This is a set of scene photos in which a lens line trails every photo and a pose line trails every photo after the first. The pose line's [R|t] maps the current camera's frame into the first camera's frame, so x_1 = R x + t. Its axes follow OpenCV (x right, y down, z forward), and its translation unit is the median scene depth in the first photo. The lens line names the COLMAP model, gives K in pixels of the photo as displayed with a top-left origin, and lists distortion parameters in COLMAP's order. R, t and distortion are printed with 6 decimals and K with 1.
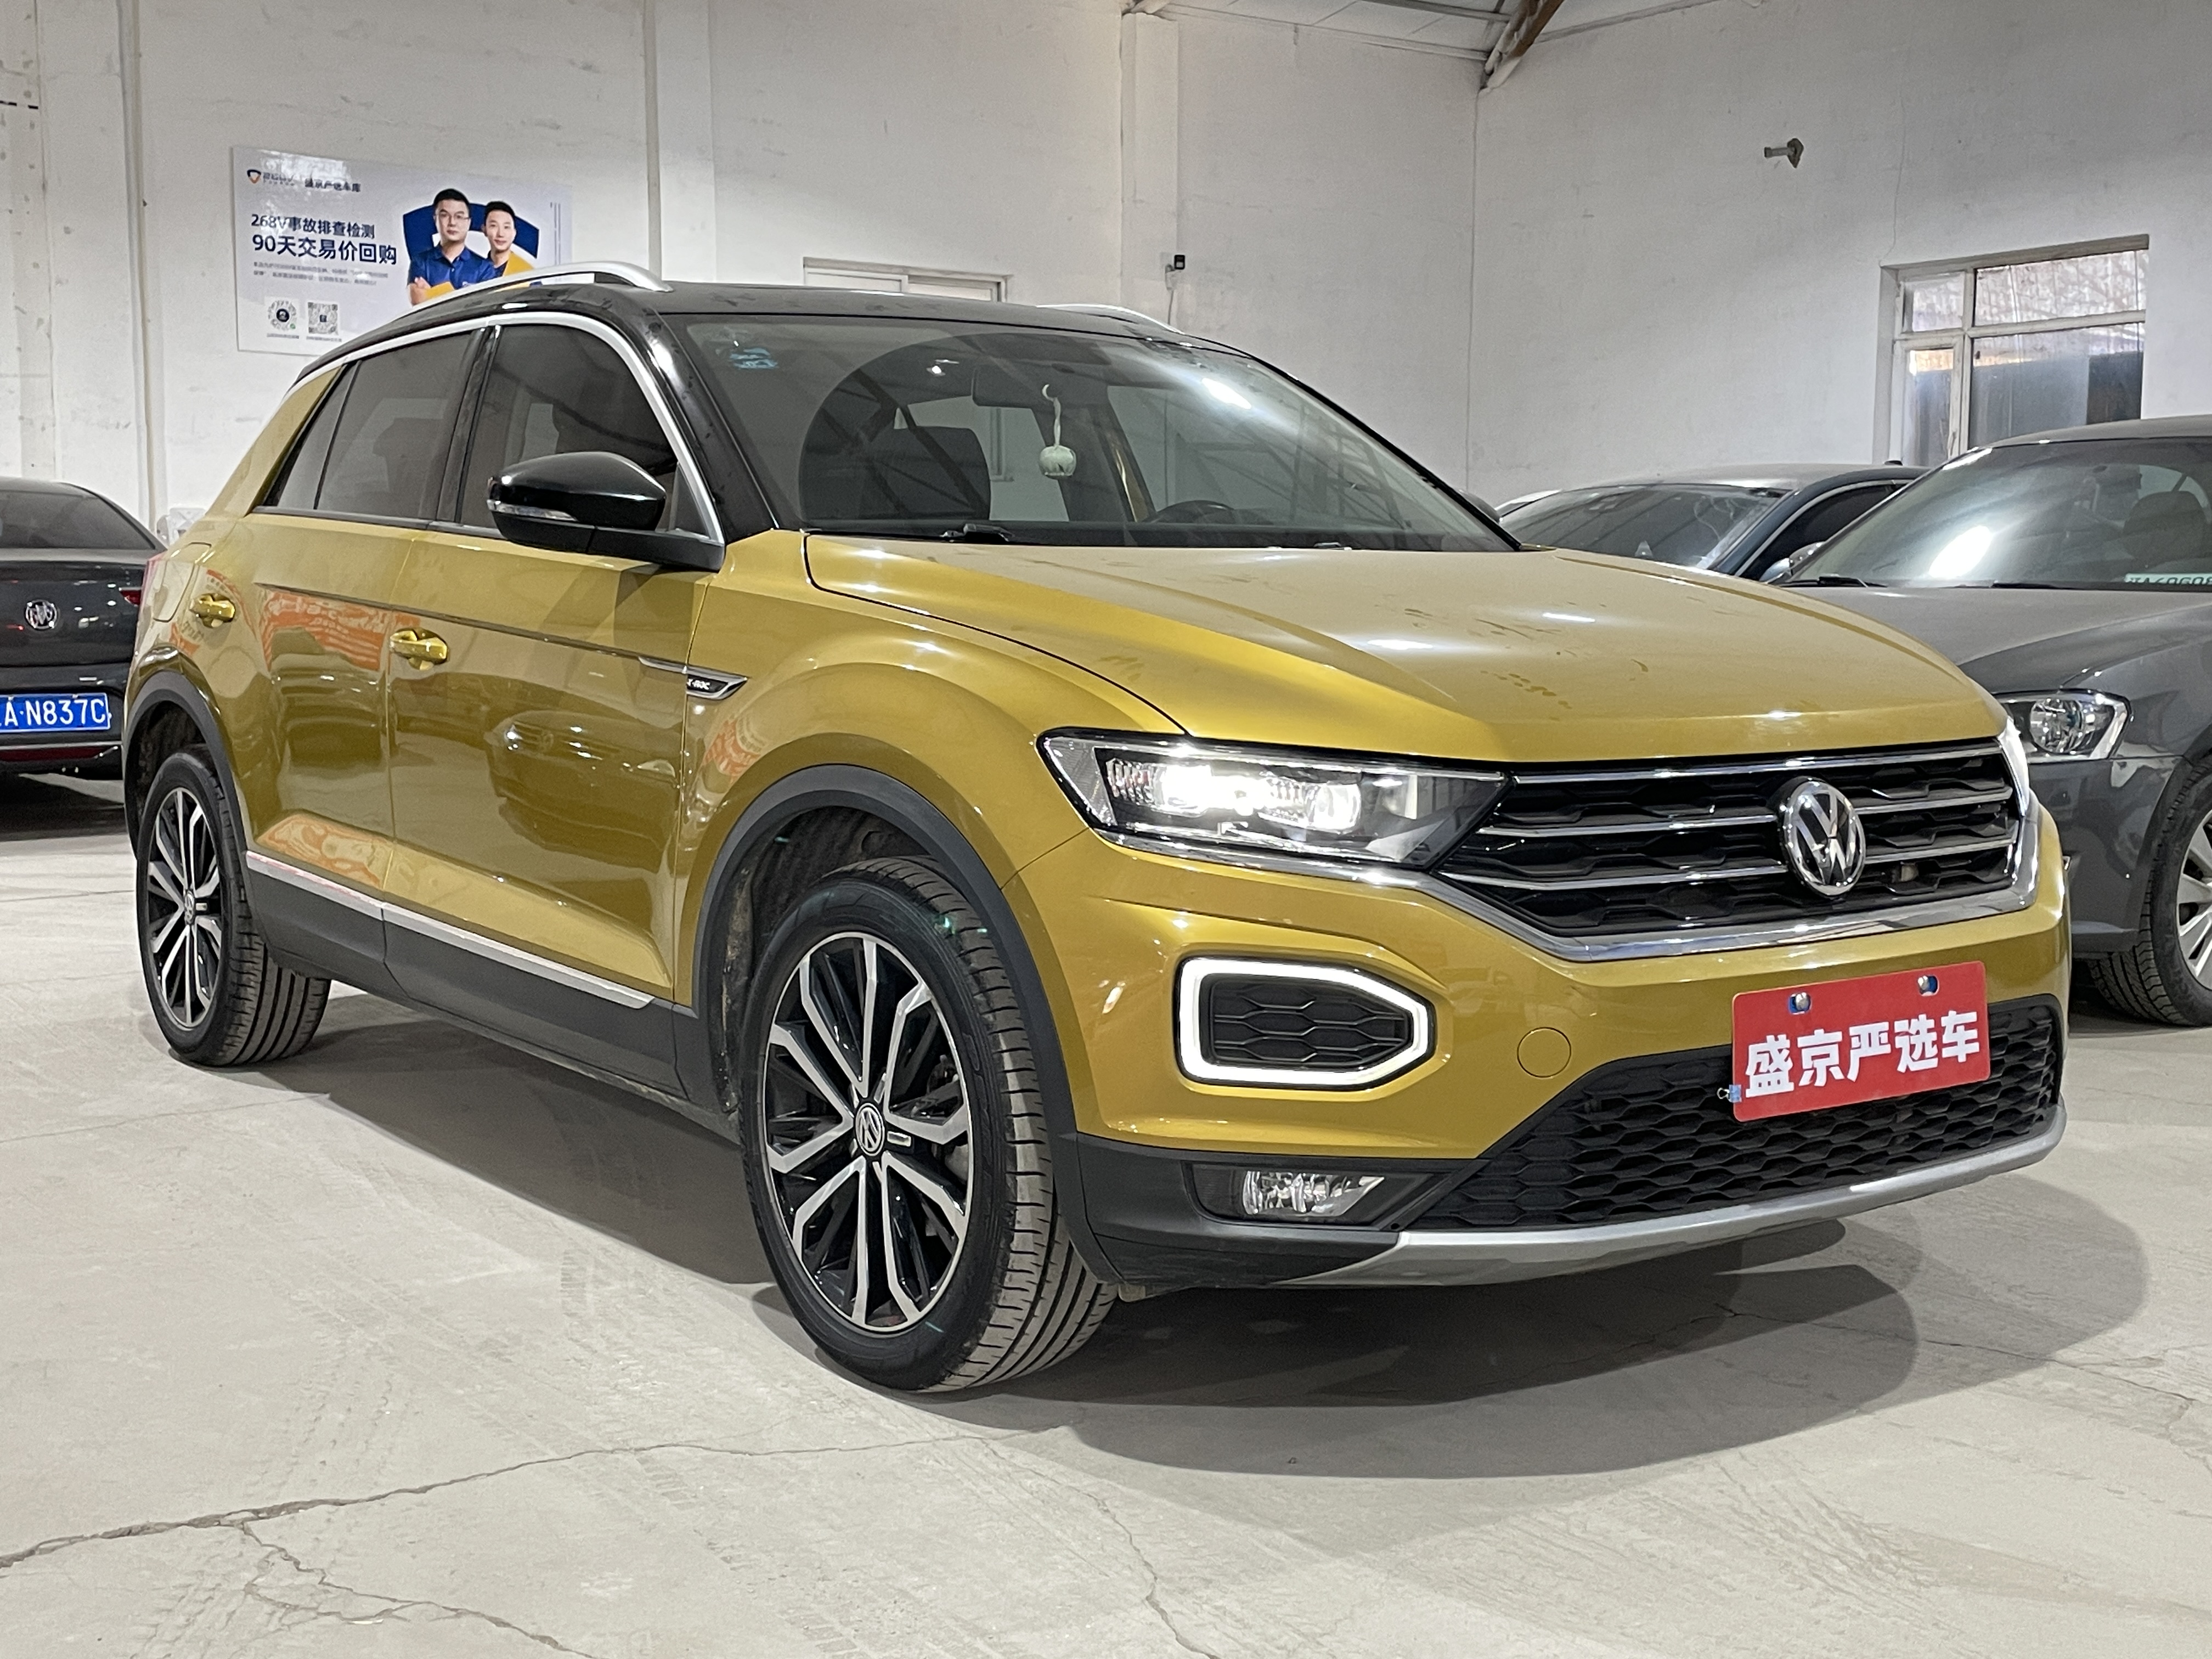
lens RADIAL K [[2658.7, 0, 1104.4], [0, 2658.7, 823.3], [0, 0, 1]] dist [0.077584, 0.000000]
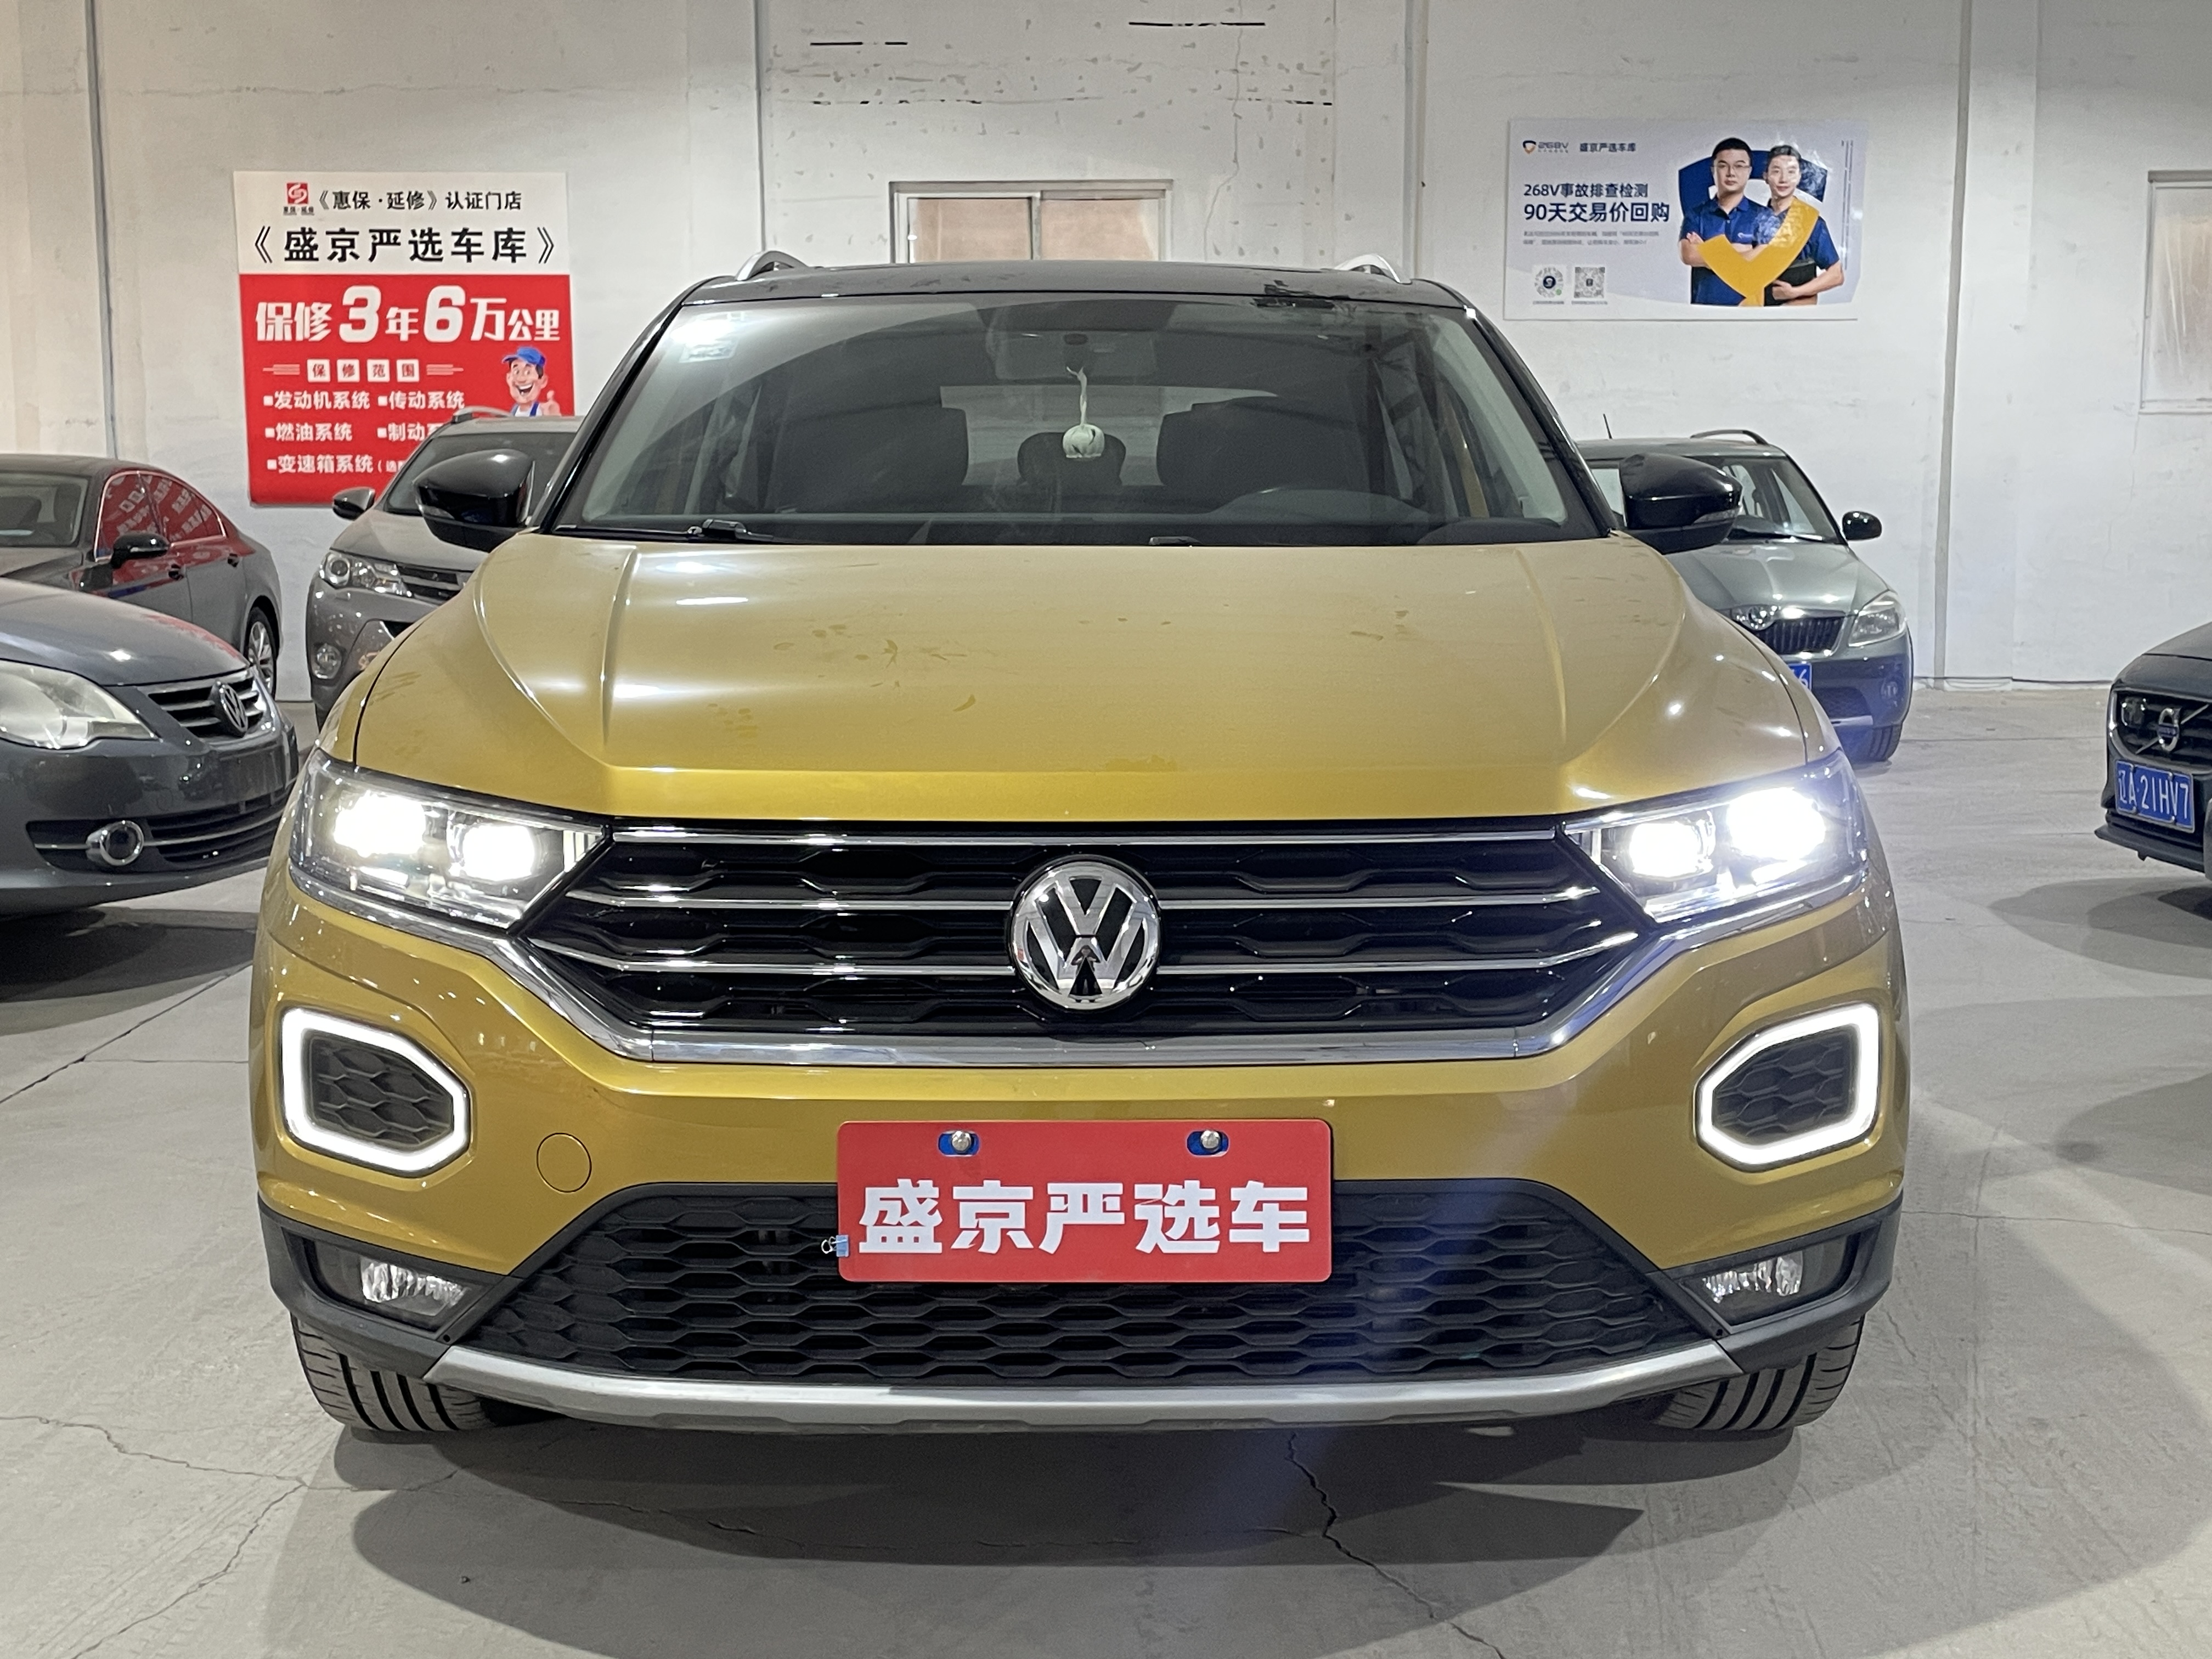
lens RADIAL K [[2658.7, 0, 1100.5], [0, 2658.7, 810.6], [0, 0, 1]] dist [0.077584, 0.000000]
pose [[0.805085, 0.061122, -0.590002, 0.715425], [-0.052736, 0.998113, 0.031440, -0.054532], [0.590811, 0.005803, 0.806789, 0.375859]]
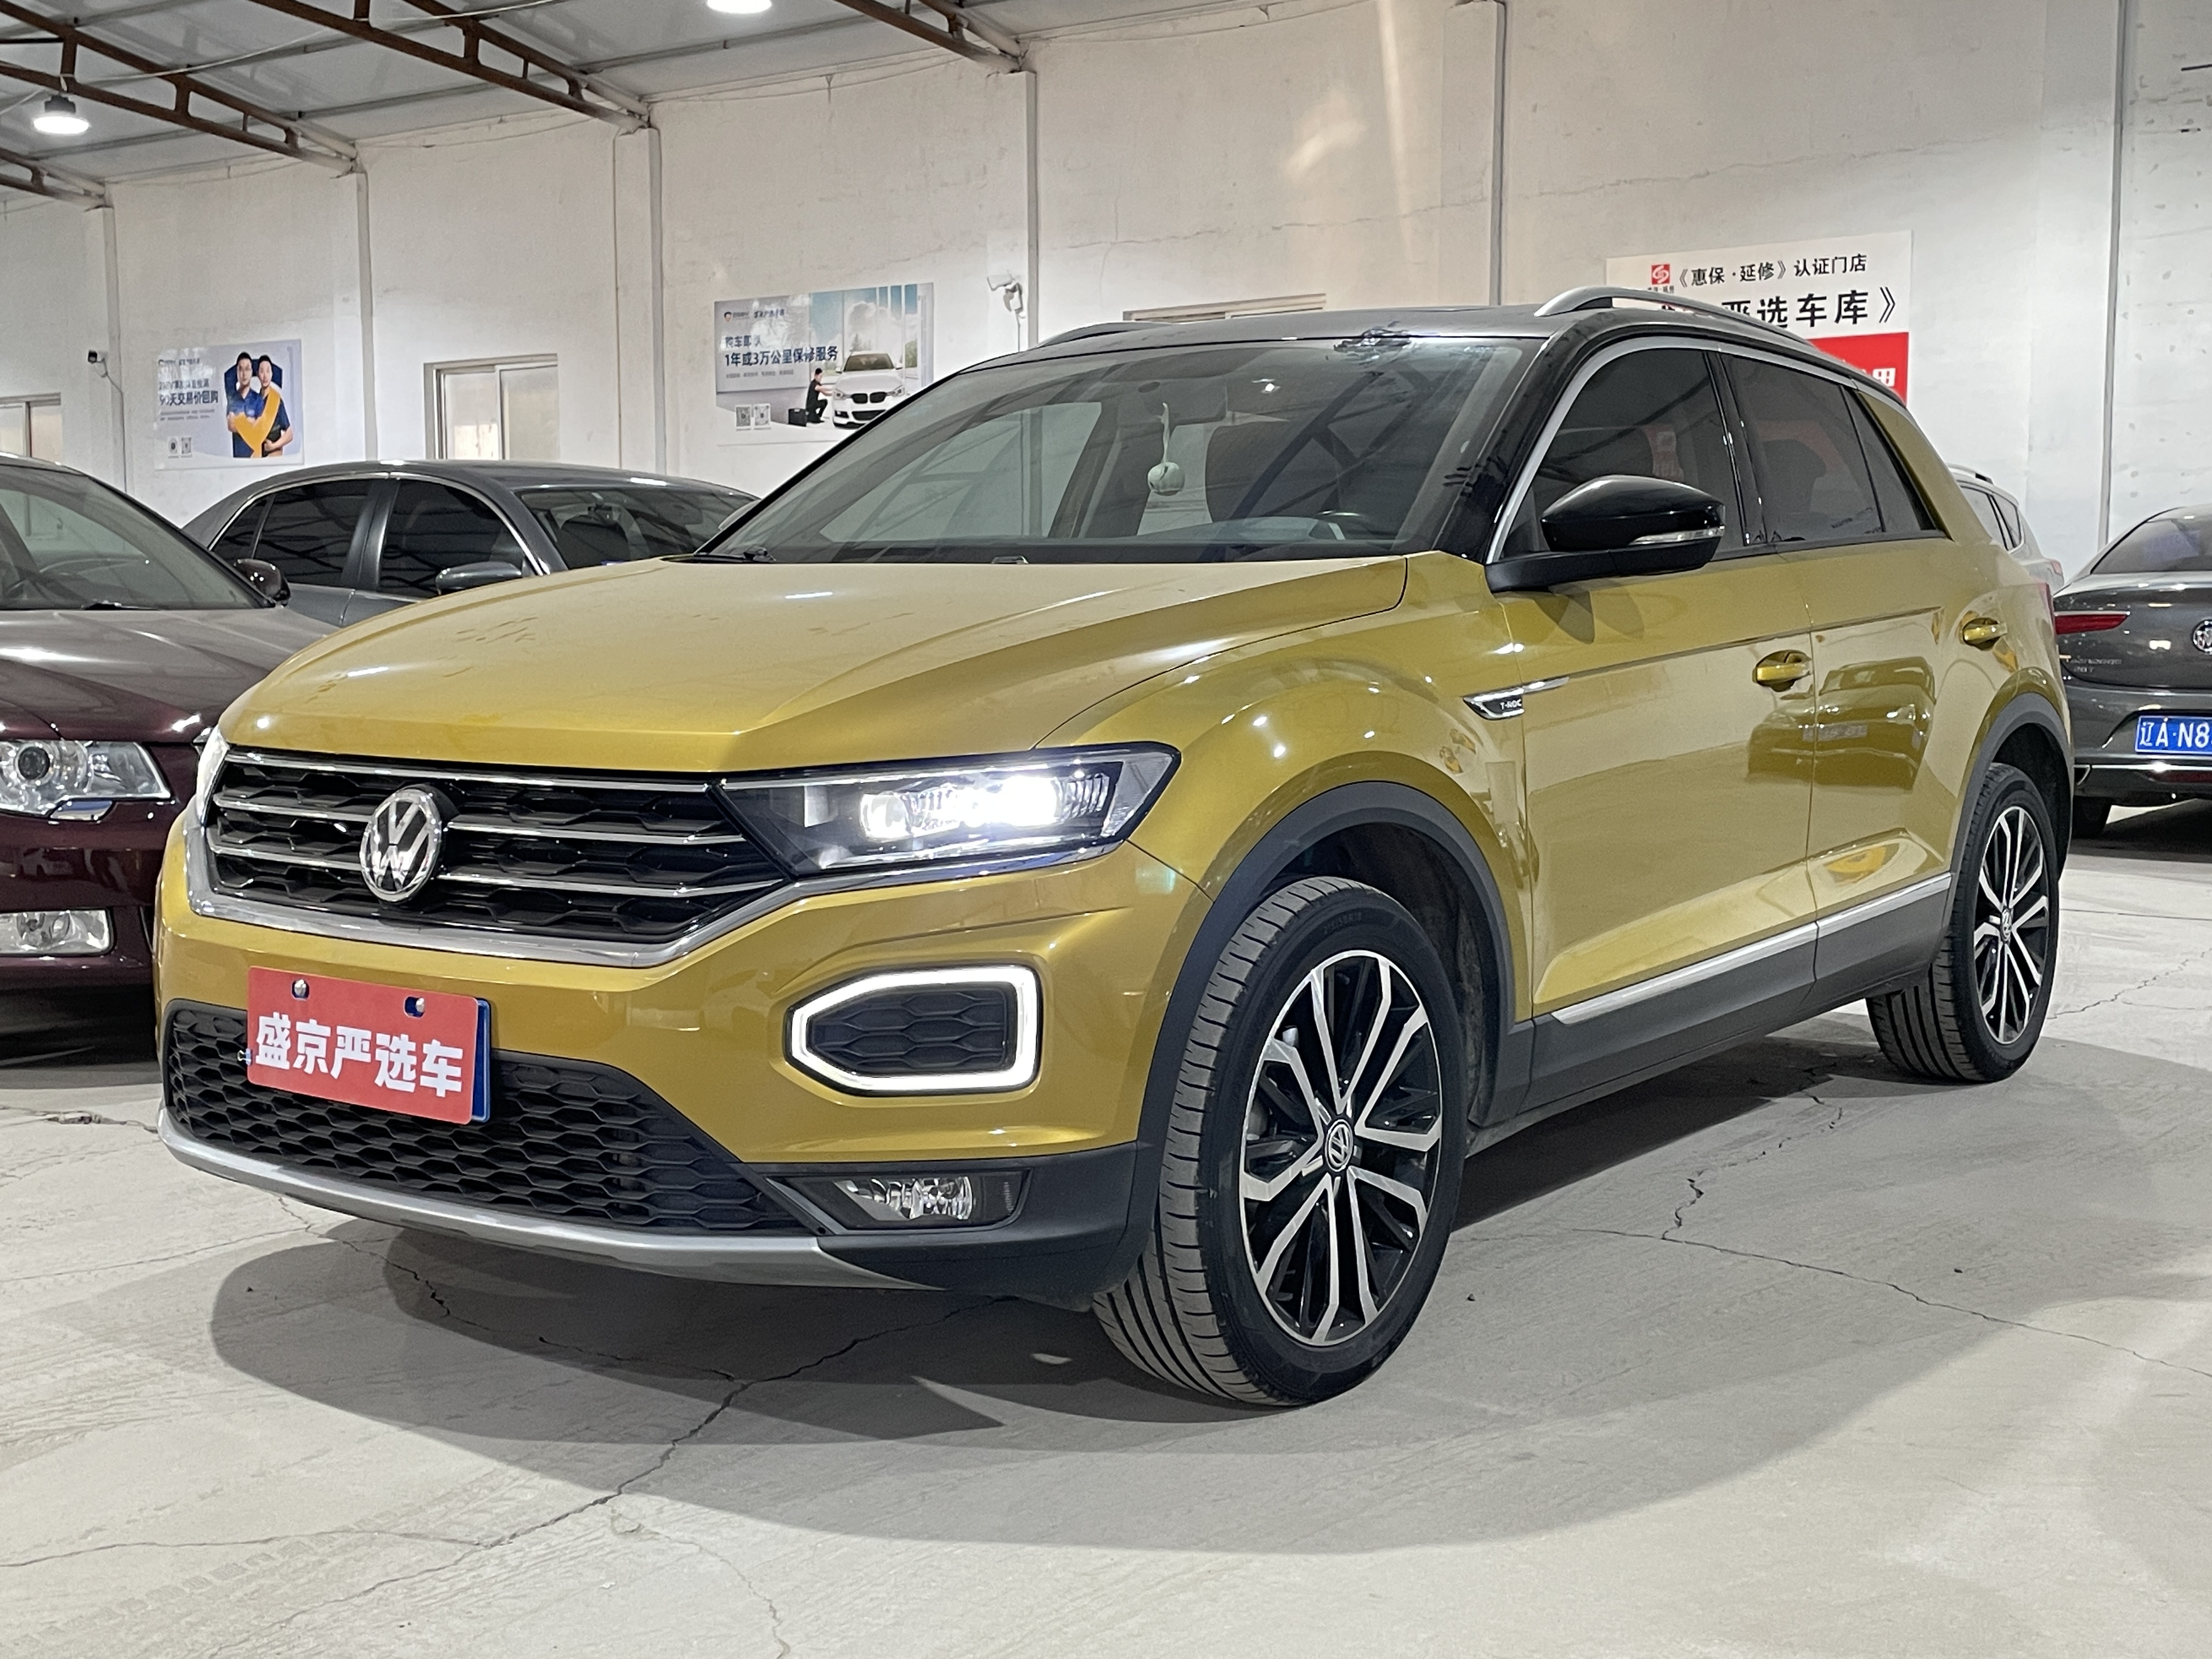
lens RADIAL K [[2658.7, 0, 1081.4], [0, 2658.7, 801.1], [0, 0, 1]] dist [0.077584, 0.000000]
pose [[0.268404, 0.074971, -0.960385, 1.292479], [-0.092786, 0.994343, 0.051690, -0.086048], [0.958827, 0.075236, 0.273842, 0.956003]]
